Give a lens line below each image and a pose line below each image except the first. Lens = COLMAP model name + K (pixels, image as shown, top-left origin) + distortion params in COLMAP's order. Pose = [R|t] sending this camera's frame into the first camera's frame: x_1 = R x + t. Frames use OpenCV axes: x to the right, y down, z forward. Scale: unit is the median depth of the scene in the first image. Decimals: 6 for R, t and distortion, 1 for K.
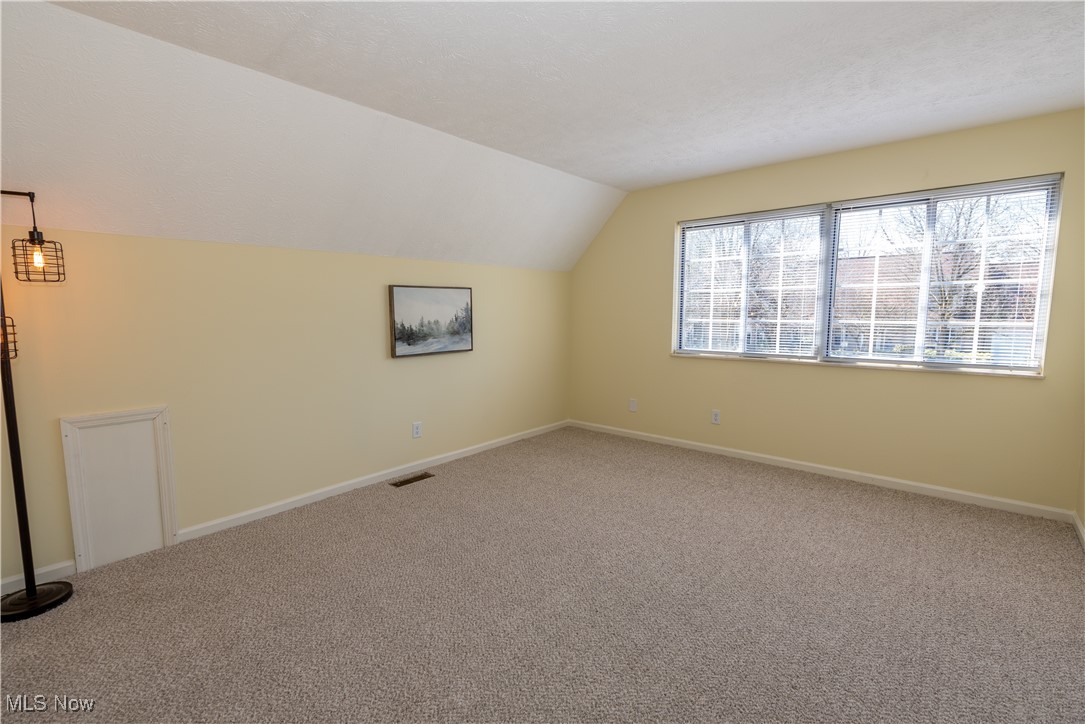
lens RADIAL K [[457.1, 0, 548.9], [0, 457.1, 362.9], [0, 0, 1]] dist [0.015161, -0.000381]
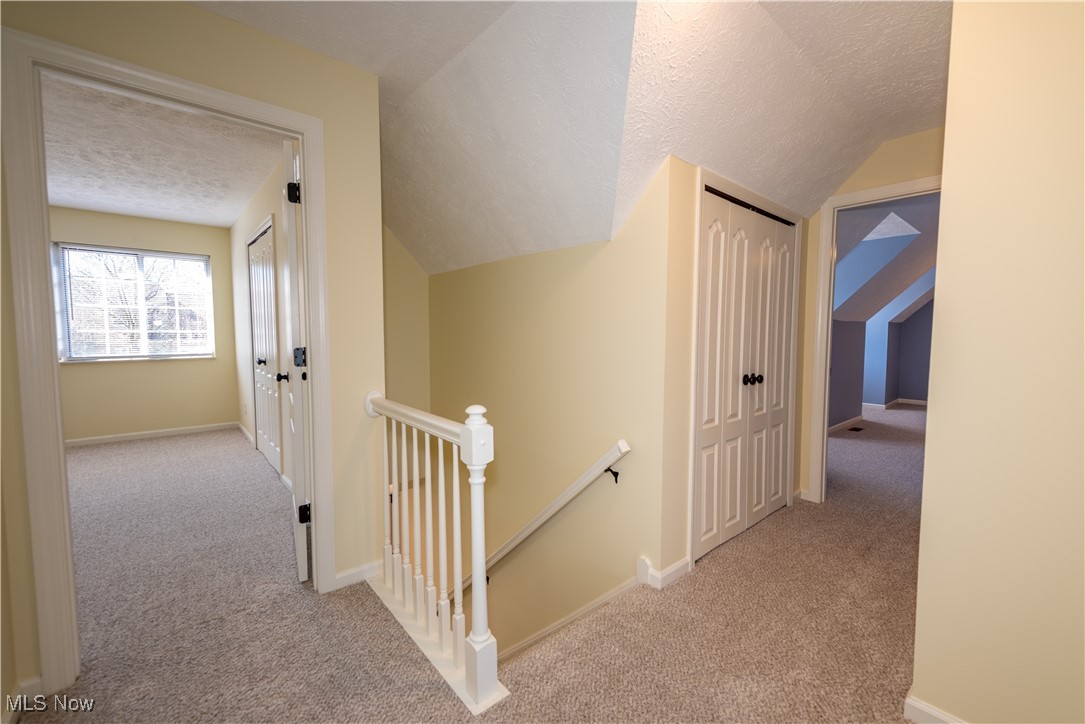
lens RADIAL K [[442.1, 0, 542.5], [0, 442.1, 362.0], [0, 0, 1]] dist [0.000120, 0.000002]
pose [[-0.347778, -0.077855, 0.934339, -1.087267], [0.091176, 0.989015, 0.116348, -0.040554], [-0.933133, 0.125653, -0.336859, 0.349676]]
